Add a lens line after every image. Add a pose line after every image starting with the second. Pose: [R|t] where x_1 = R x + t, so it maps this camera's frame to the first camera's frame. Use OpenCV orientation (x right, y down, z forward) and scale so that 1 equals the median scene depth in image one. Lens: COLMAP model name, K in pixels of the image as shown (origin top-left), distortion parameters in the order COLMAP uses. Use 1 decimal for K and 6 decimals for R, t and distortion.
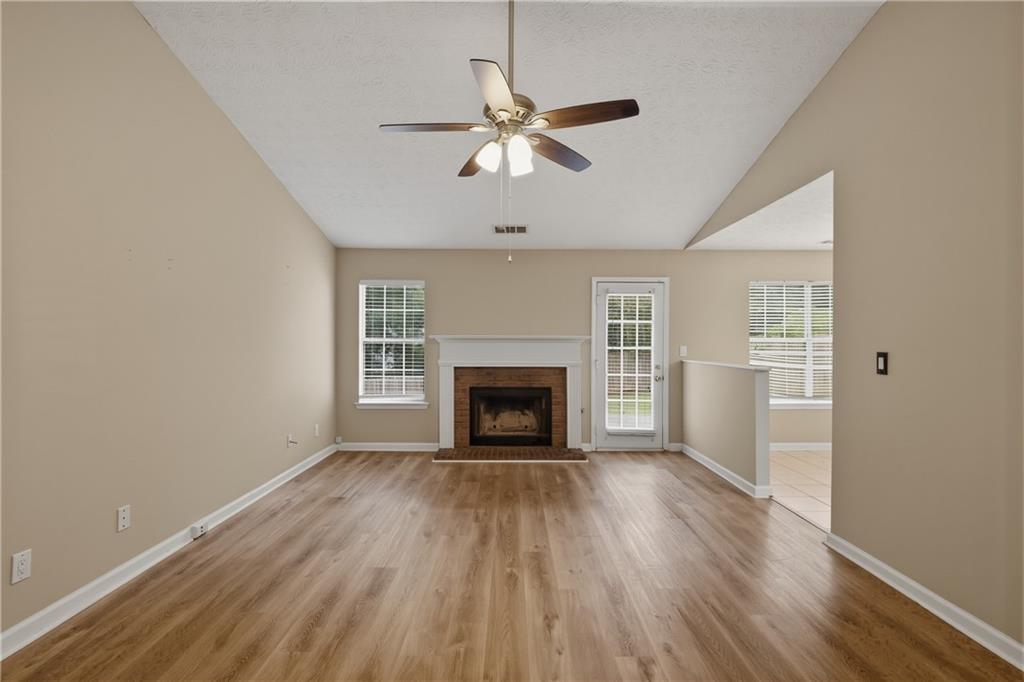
lens RADIAL K [[466.1, 0, 512.1], [0, 466.1, 345.8], [0, 0, 1]] dist [-0.003462, 0.000716]
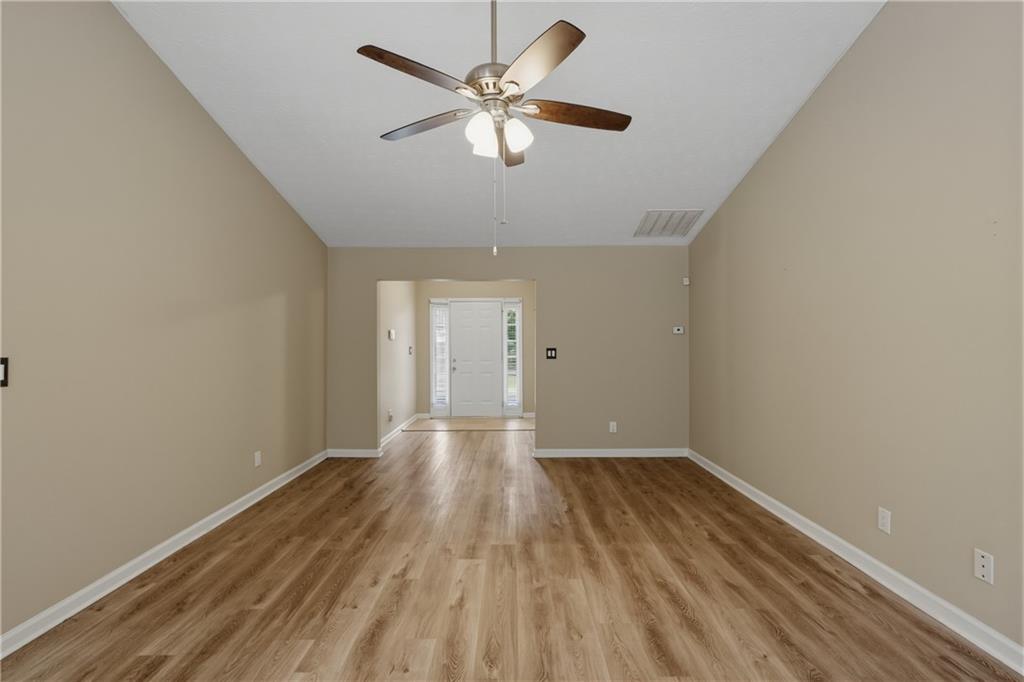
lens RADIAL K [[466.1, 0, 521.2], [0, 466.1, 342.5], [0, 0, 1]] dist [-0.003462, 0.000716]
pose [[-0.999845, 0.000193, -0.017600, -0.037248], [0.000042, 0.999963, 0.008606, -0.017581], [0.017601, 0.008604, -0.999808, 1.824453]]
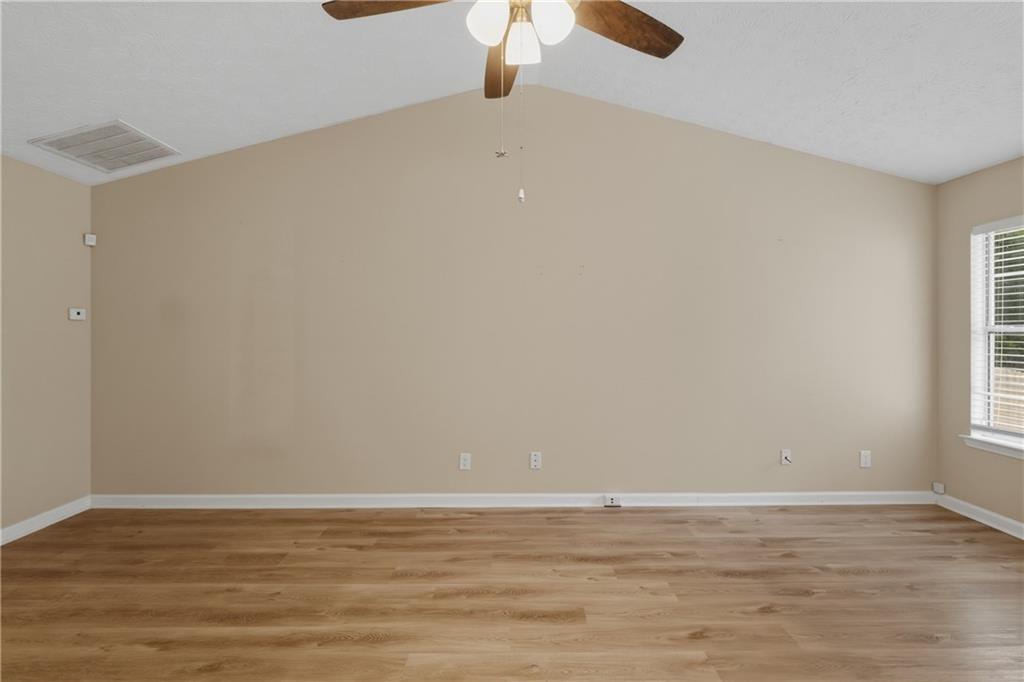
lens RADIAL K [[466.1, 0, 515.7], [0, 466.1, 336.7], [0, 0, 1]] dist [-0.003462, 0.000716]
pose [[0.010970, -0.003031, -0.999935, 0.573247], [-0.007235, 0.999969, -0.003110, 0.004894], [0.999914, 0.007269, 0.010948, 0.949636]]
